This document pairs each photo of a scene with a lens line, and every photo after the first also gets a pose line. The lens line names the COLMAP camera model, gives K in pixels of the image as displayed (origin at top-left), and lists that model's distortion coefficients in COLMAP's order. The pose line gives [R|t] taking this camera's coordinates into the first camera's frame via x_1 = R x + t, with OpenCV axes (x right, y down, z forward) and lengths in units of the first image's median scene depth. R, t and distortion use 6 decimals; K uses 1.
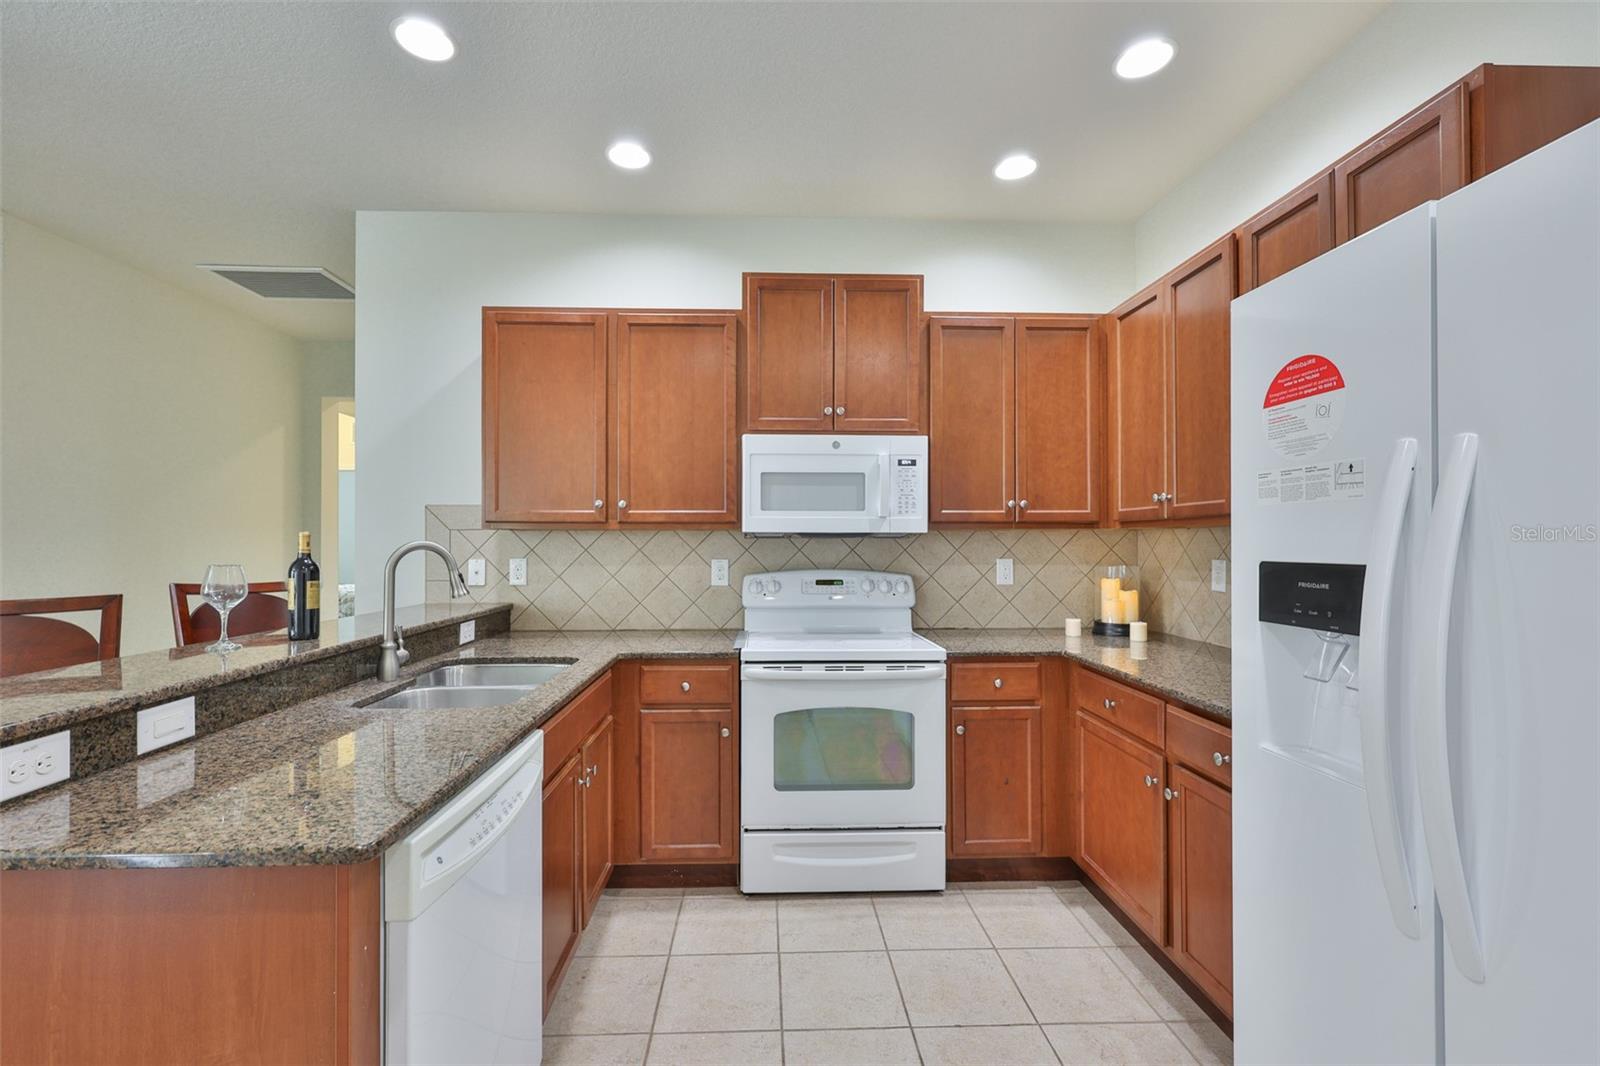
lens RADIAL K [[701.3, 0, 781.6], [0, 701.3, 537.2], [0, 0, 1]] dist [-0.002384, -0.000202]
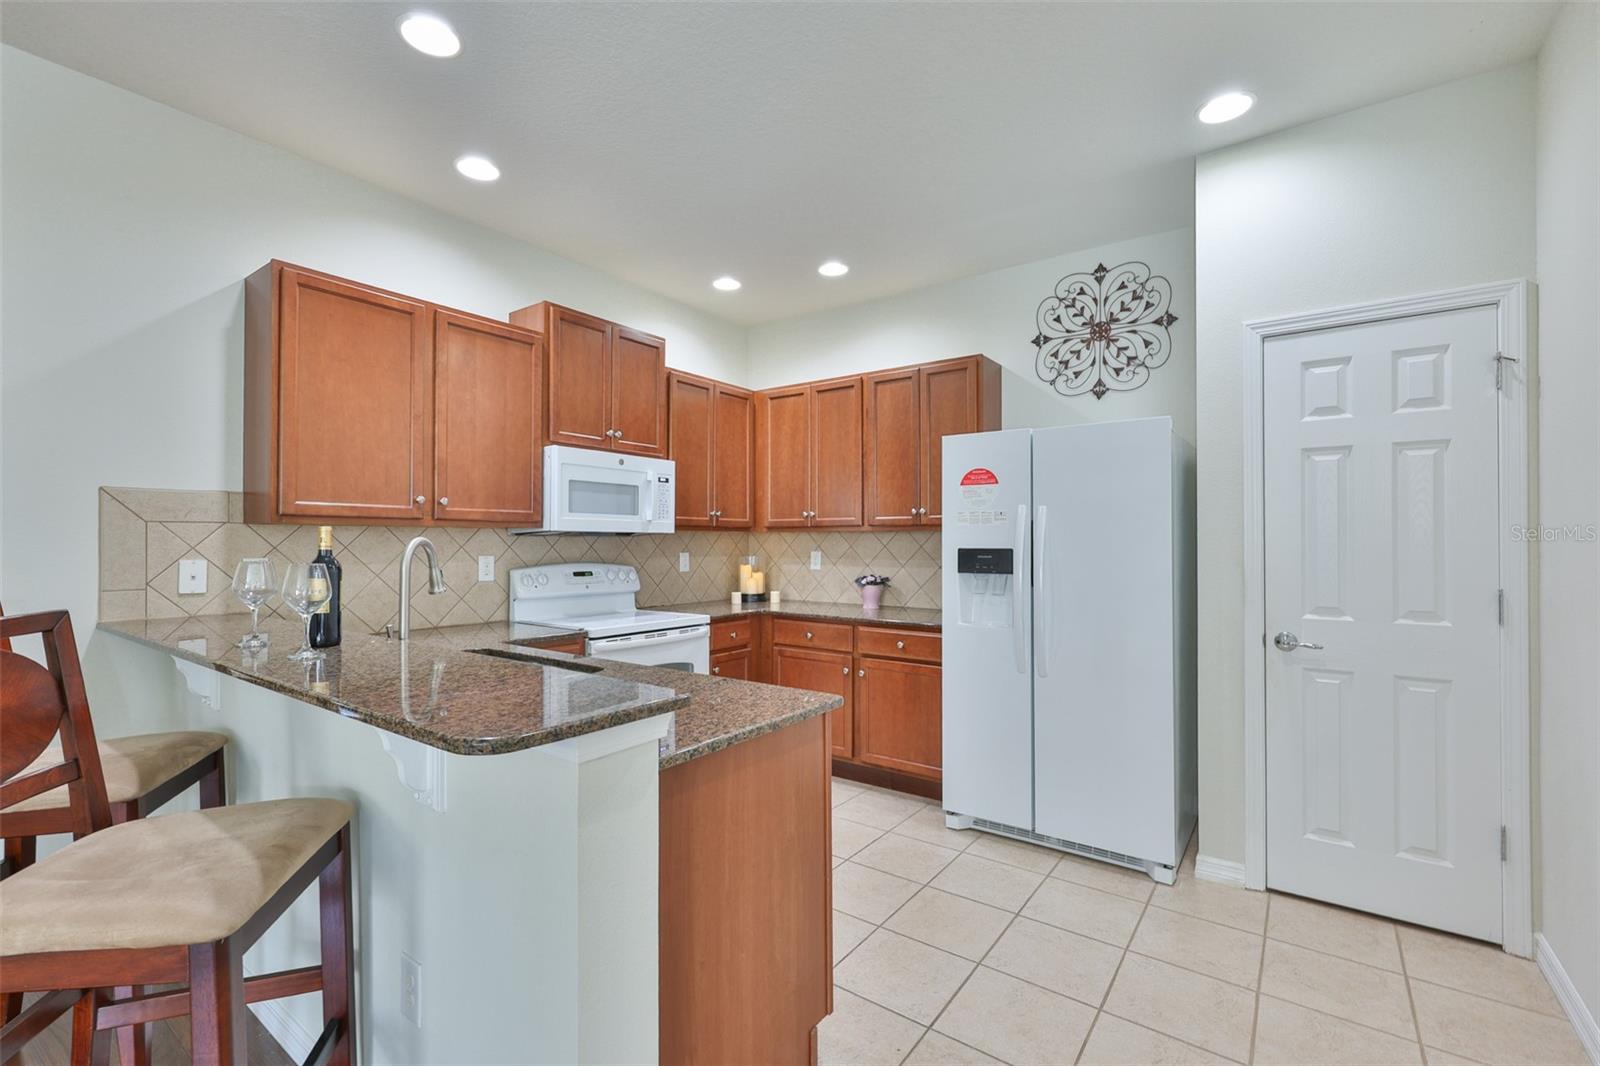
lens RADIAL K [[729.0, 0, 800.0], [0, 729.0, 533.0], [0, 0, 1]] dist [0.001800, -0.000077]
pose [[0.600661, 0.011330, 0.799424, -0.767732], [-0.007671, 0.999935, -0.008408, 0.003400], [-0.799467, -0.001082, 0.600709, -0.036313]]
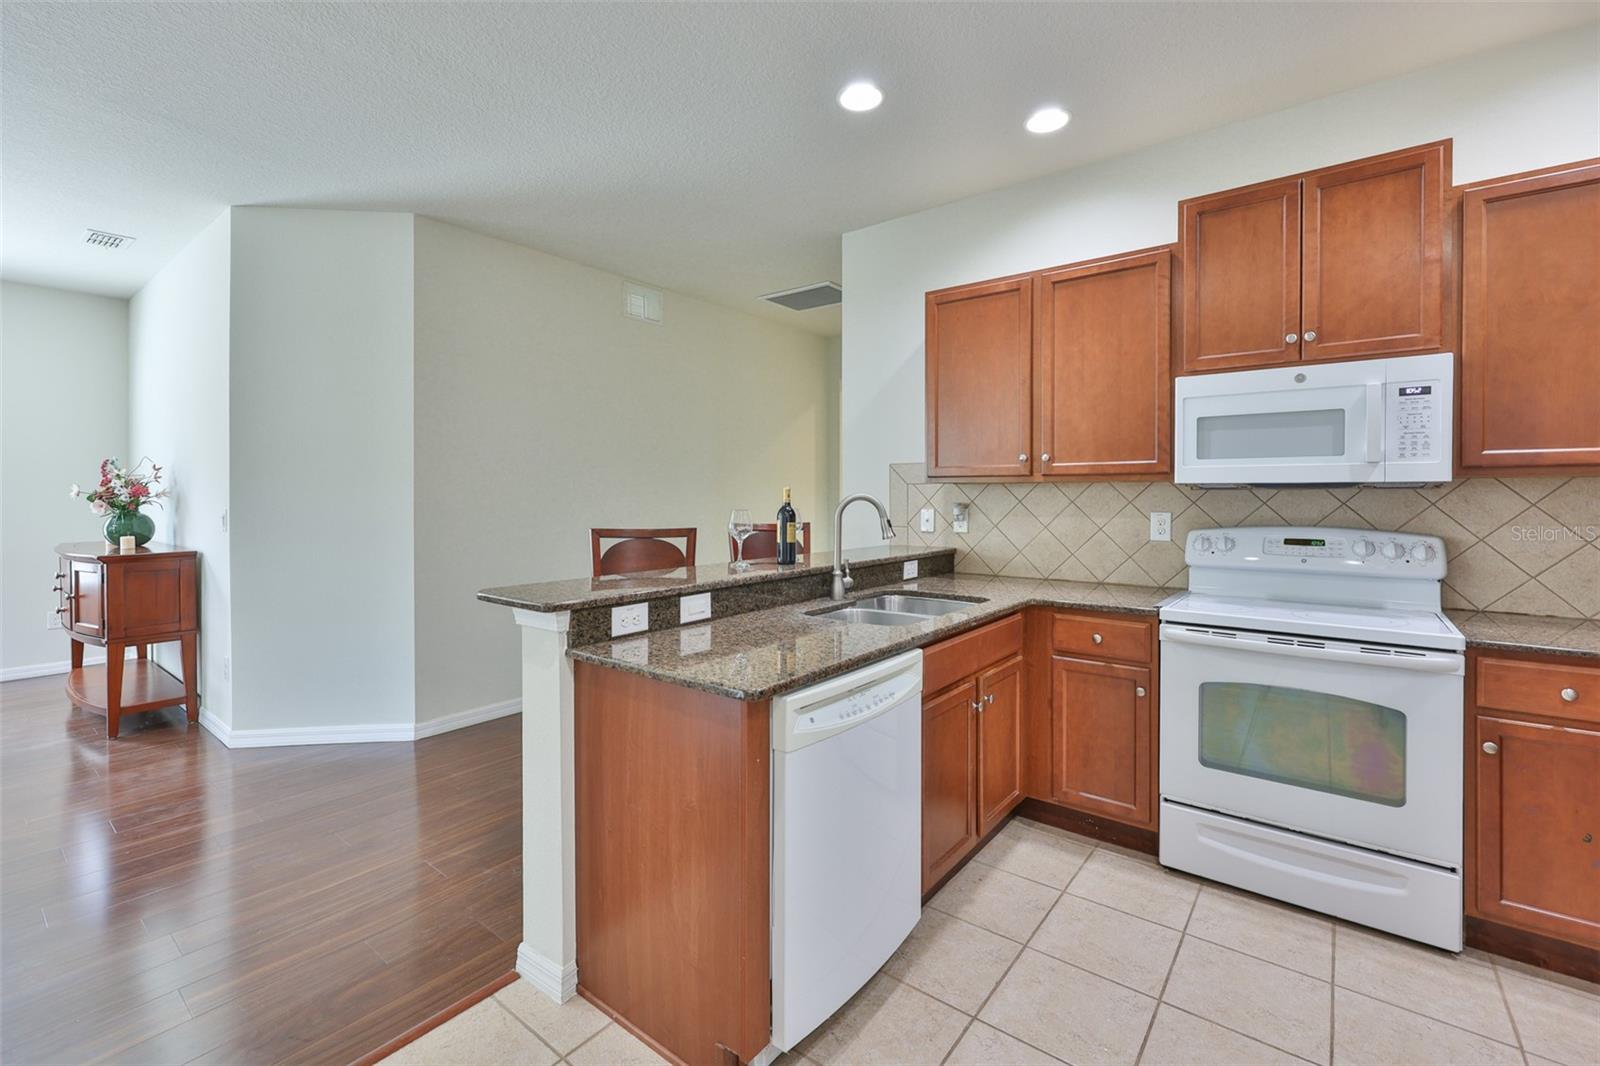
lens RADIAL K [[692.8, 0, 778.8], [0, 692.8, 499.0], [0, 0, 1]] dist [0.000380, -0.000251]
pose [[0.755523, 0.003613, -0.655112, 0.149942], [0.005454, 0.999915, 0.011804, -0.000200], [0.655099, -0.012491, 0.755440, -0.036698]]
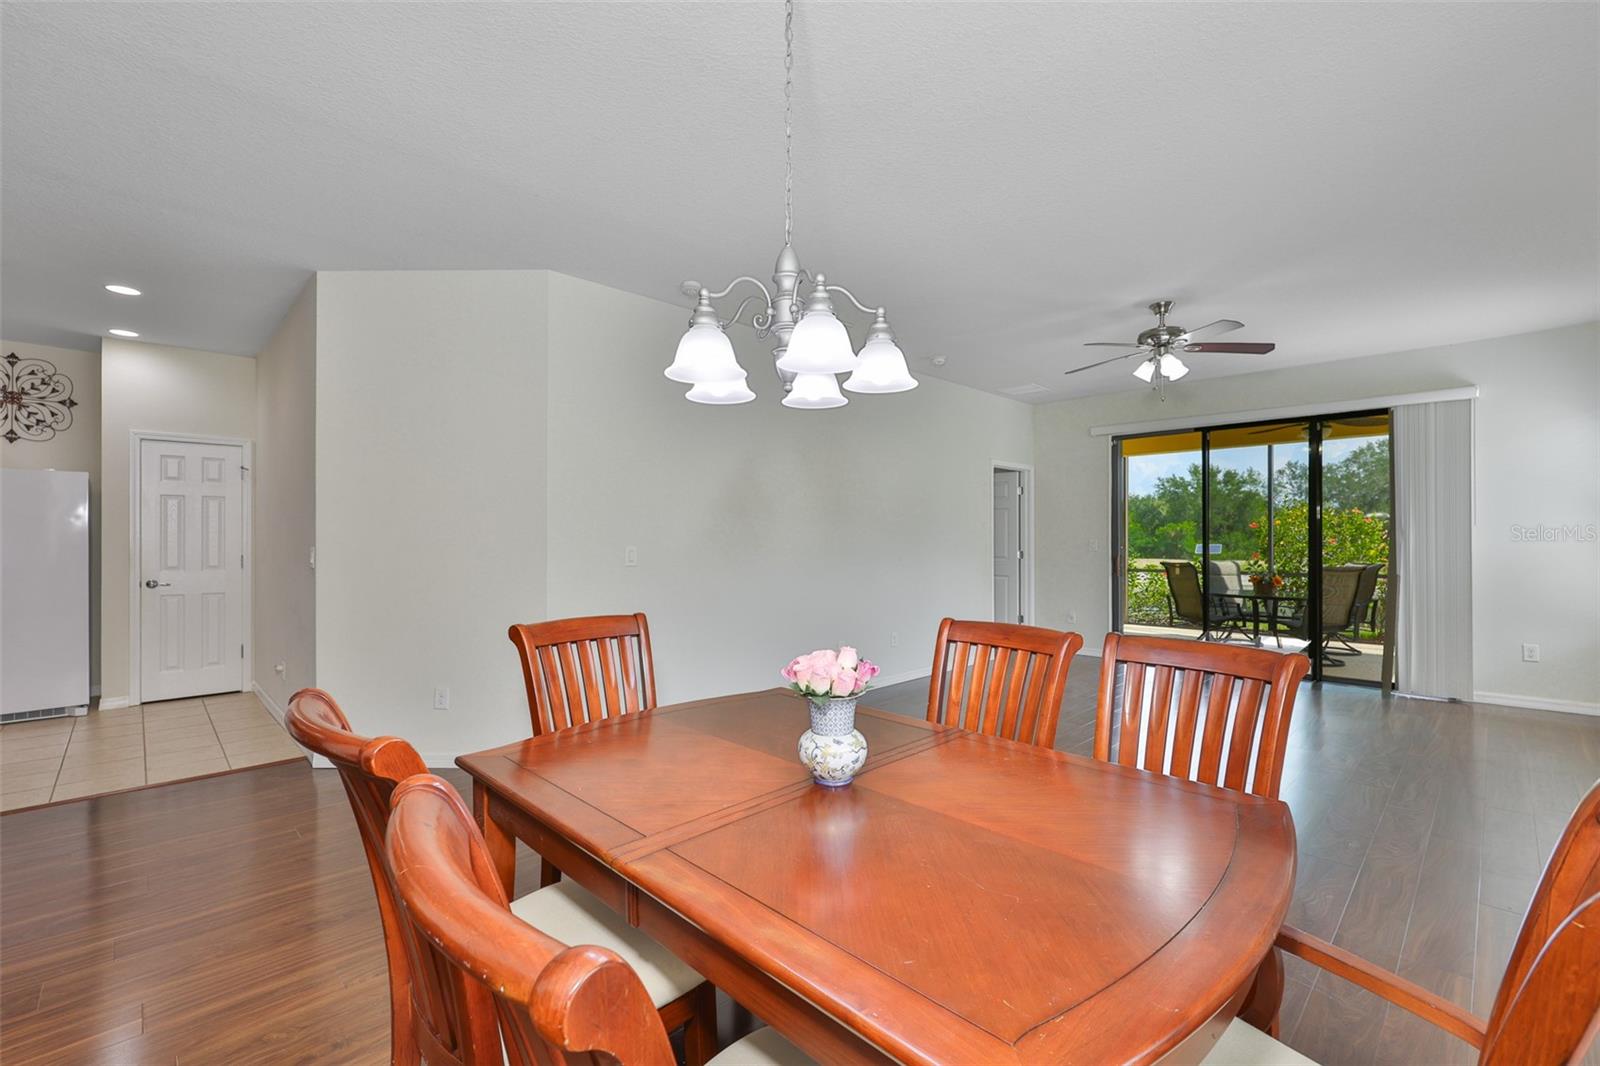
lens RADIAL K [[677.3, 0, 760.3], [0, 677.3, 540.5], [0, 0, 1]] dist [-0.000502, 0.000076]
pose [[-0.655920, -0.001414, 0.754829, -2.142997], [-0.009306, 0.999937, -0.006214, 0.005514], [-0.754773, -0.011100, -0.655892, -0.011142]]
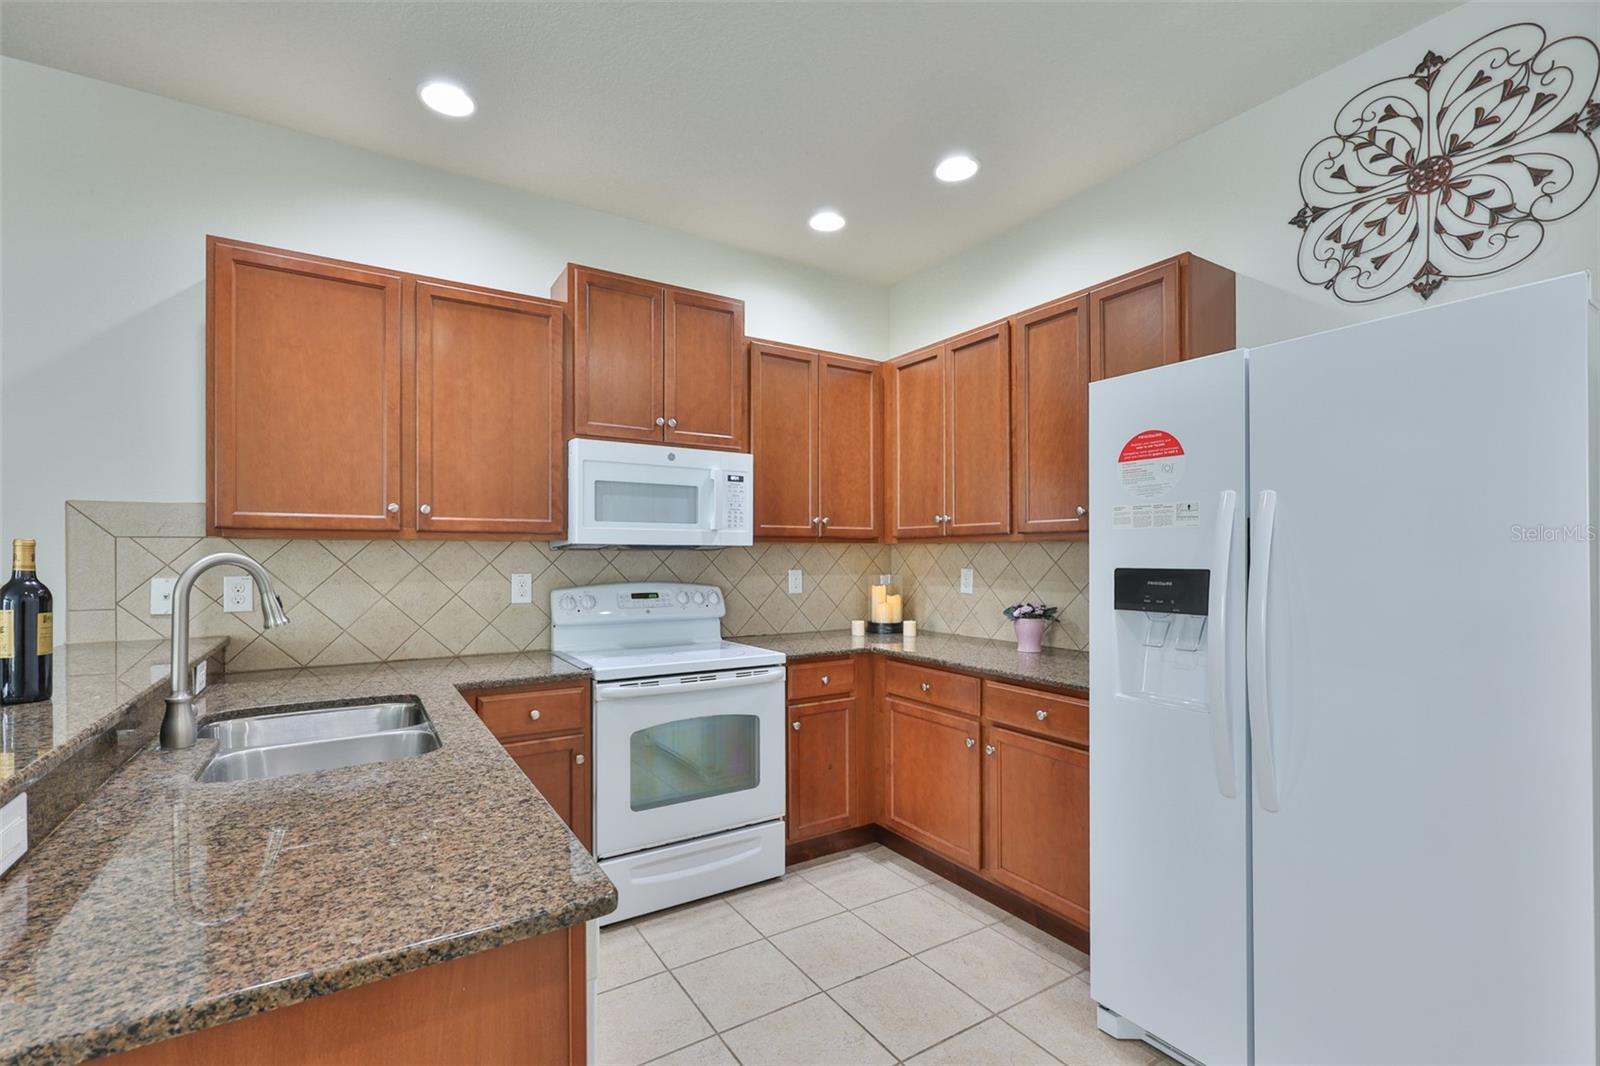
lens RADIAL K [[721.2, 0, 799.6], [0, 721.2, 552.1], [0, 0, 1]] dist [0.000548, 0.000518]
pose [[0.855673, 0.002262, 0.517512, -0.295362], [-0.004051, 0.999989, 0.002327, 0.000372], [-0.517501, -0.004088, 0.855673, 0.029971]]
